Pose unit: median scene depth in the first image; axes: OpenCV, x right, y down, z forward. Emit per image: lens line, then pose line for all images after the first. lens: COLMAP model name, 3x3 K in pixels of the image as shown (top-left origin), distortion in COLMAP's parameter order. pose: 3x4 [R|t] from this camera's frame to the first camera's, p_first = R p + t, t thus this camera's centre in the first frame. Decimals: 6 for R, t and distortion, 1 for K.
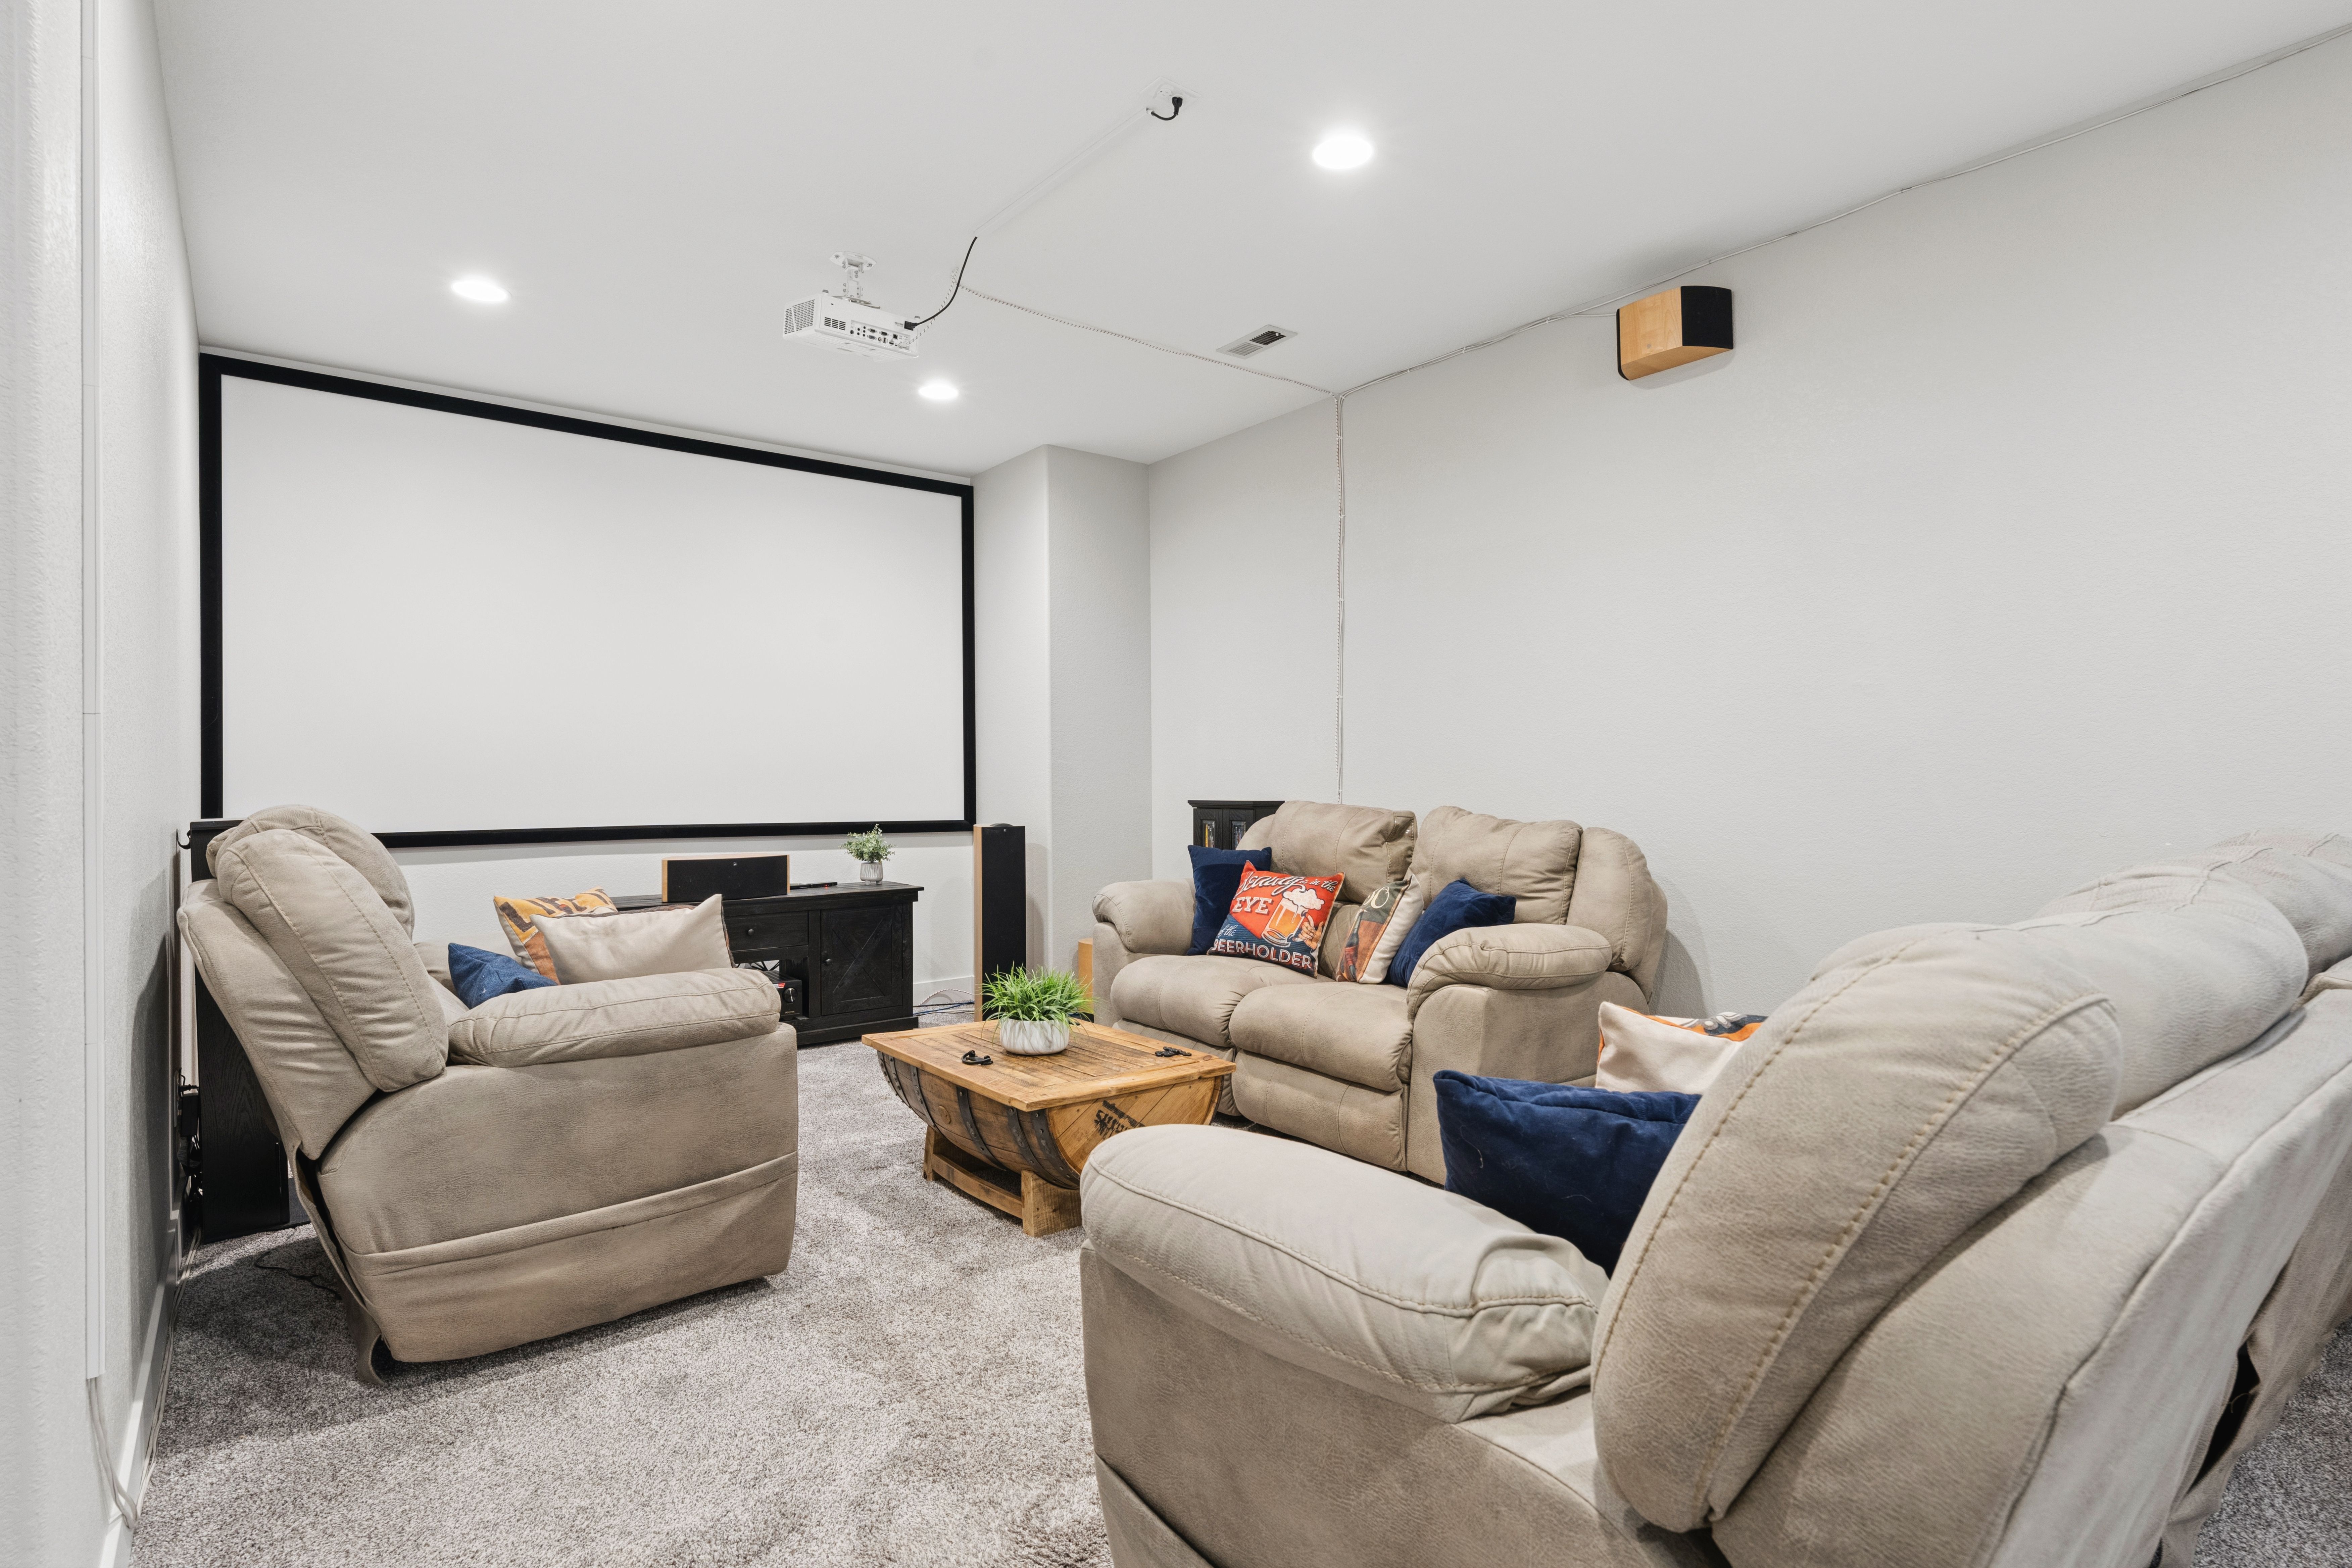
lens RADIAL K [[1202.6, 0, 1174.0], [0, 1202.6, 787.4], [0, 0, 1]] dist [0.020667, 0.000409]
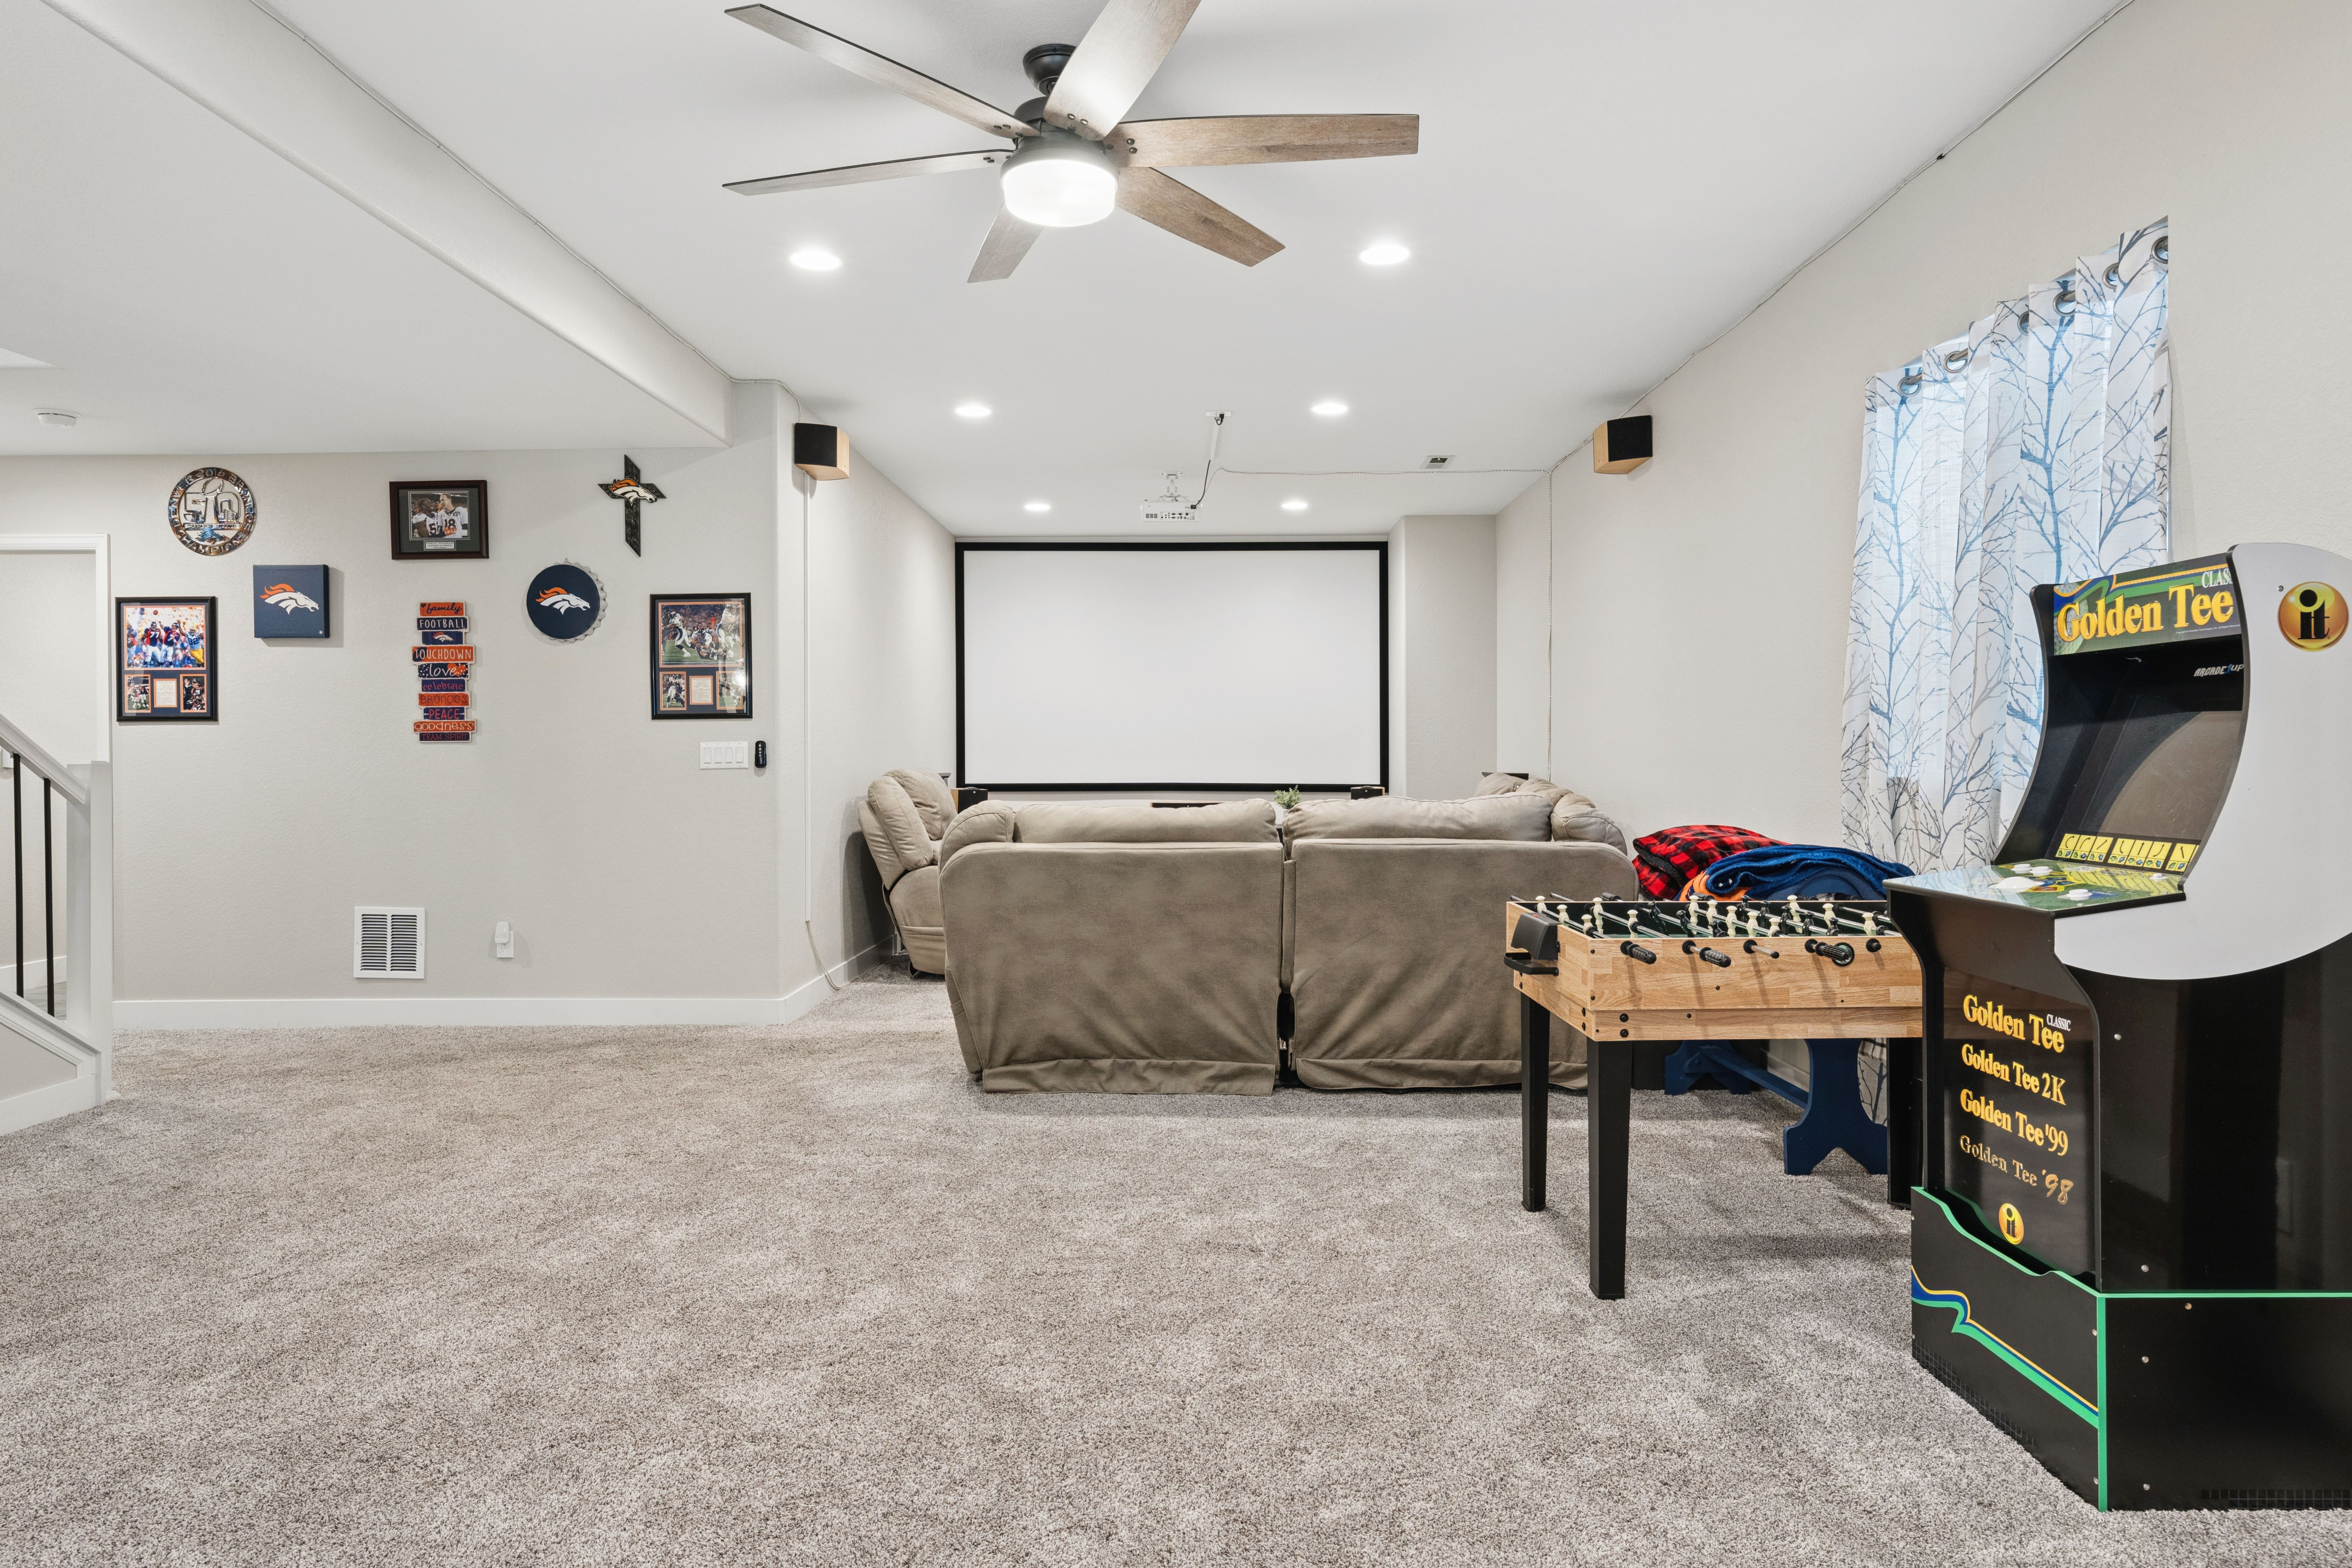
lens RADIAL K [[1348.3, 0, 1177.0], [0, 1348.3, 775.7], [0, 0, 1]] dist [0.020329, -0.003944]
pose [[0.786710, 0.009453, -0.617250, 0.842434], [-0.001449, 0.999908, 0.013466, -0.004579], [0.617321, -0.009700, 0.786652, -0.508904]]
